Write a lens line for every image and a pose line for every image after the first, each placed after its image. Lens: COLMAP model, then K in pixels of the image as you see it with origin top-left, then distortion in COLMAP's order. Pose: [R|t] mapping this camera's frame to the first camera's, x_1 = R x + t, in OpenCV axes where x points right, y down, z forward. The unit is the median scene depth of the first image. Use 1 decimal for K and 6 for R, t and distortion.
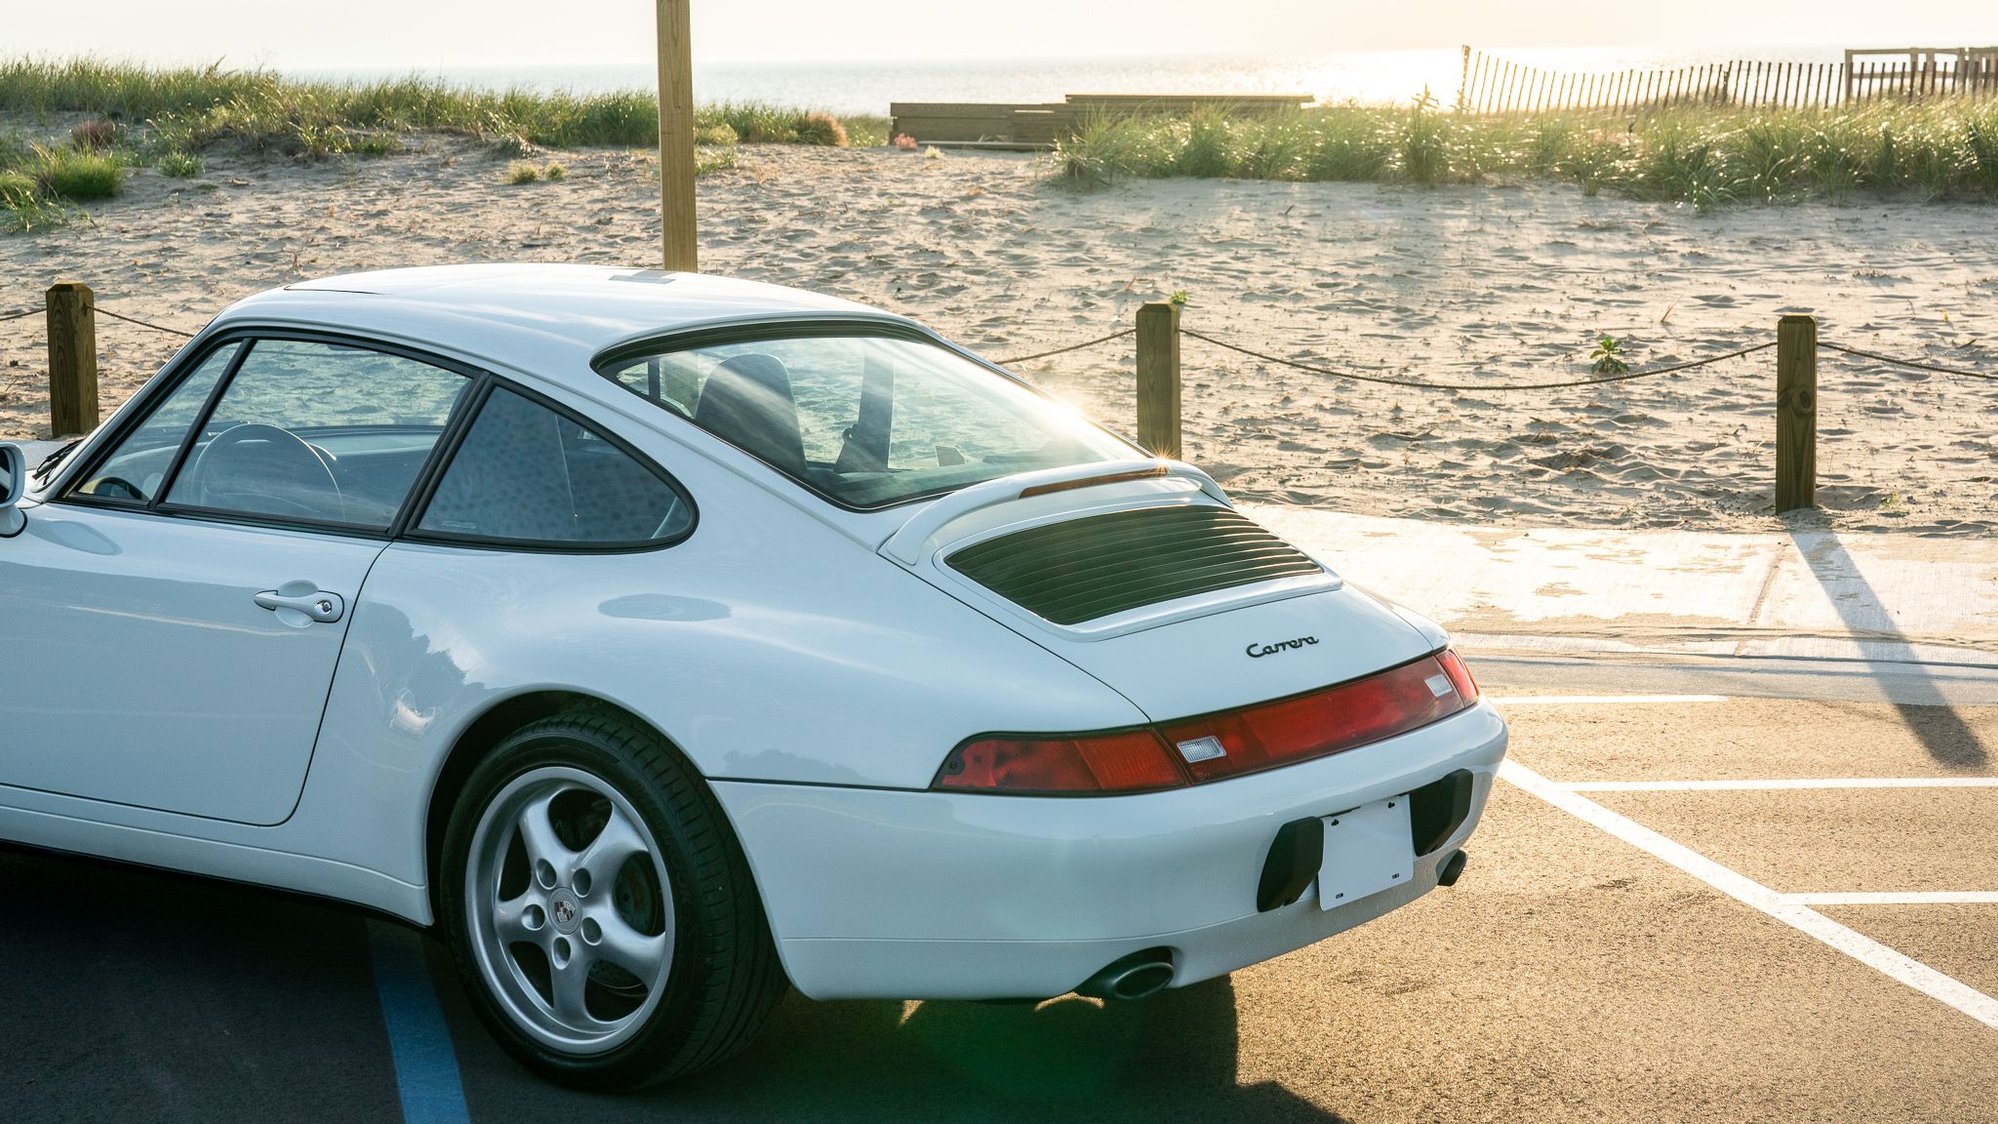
lens RADIAL K [[3381.4, 0, 1137.5], [0, 3381.4, 452.5], [0, 0, 1]] dist [0.001568, 0.000000]
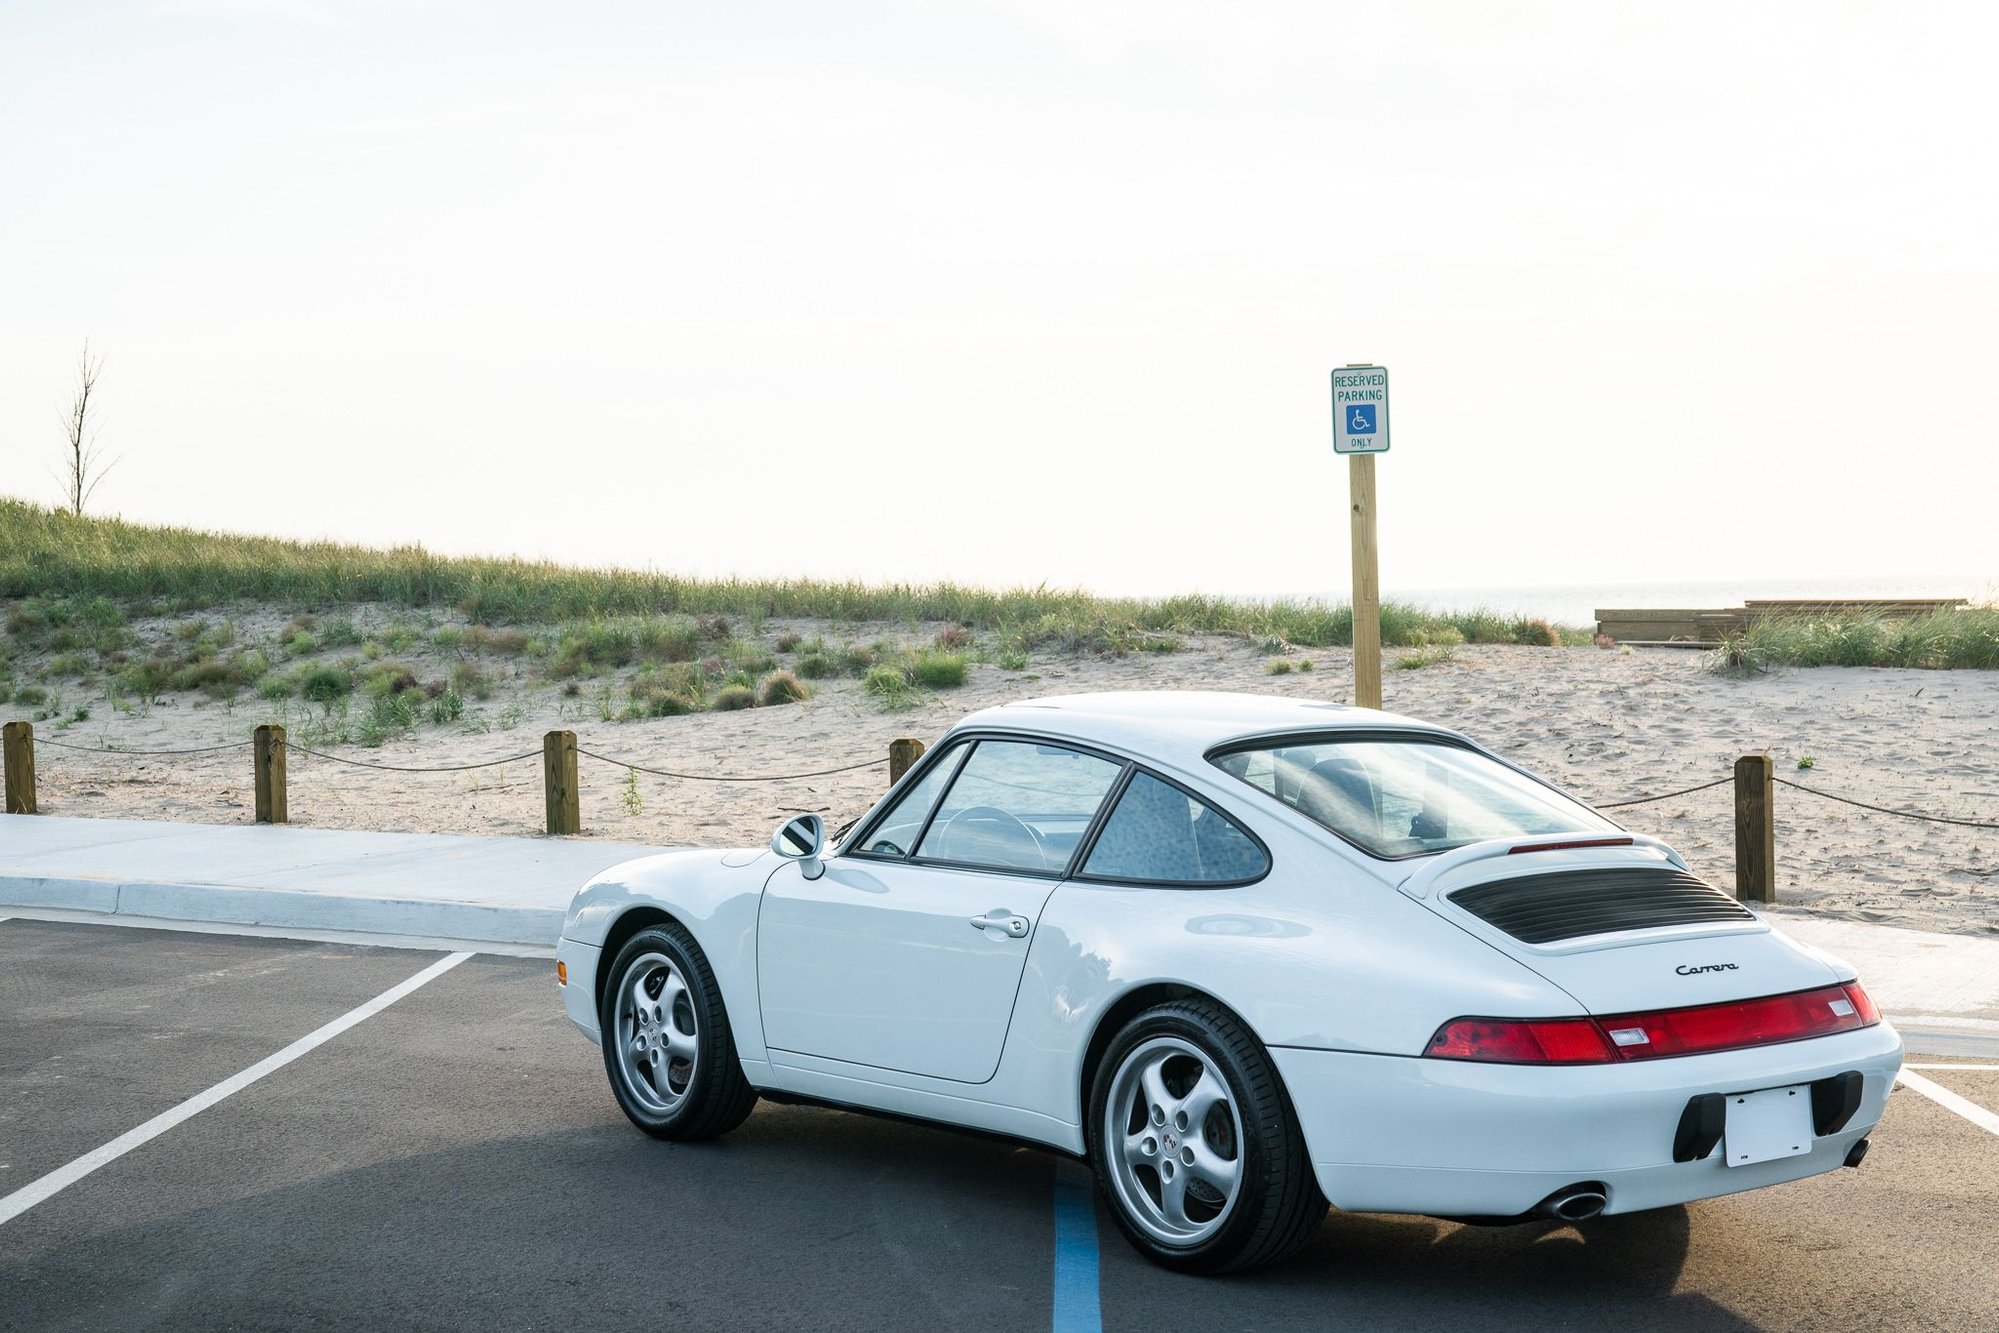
lens RADIAL K [[2898.8, 0, 1005.1], [0, 2898.8, 757.3], [0, 0, 1]] dist [0.003597, 0.000000]
pose [[0.958945, 0.005768, -0.283534, 0.090814], [-0.021714, 0.998351, -0.053131, 0.036814], [0.282761, 0.057106, 0.957489, -0.152327]]
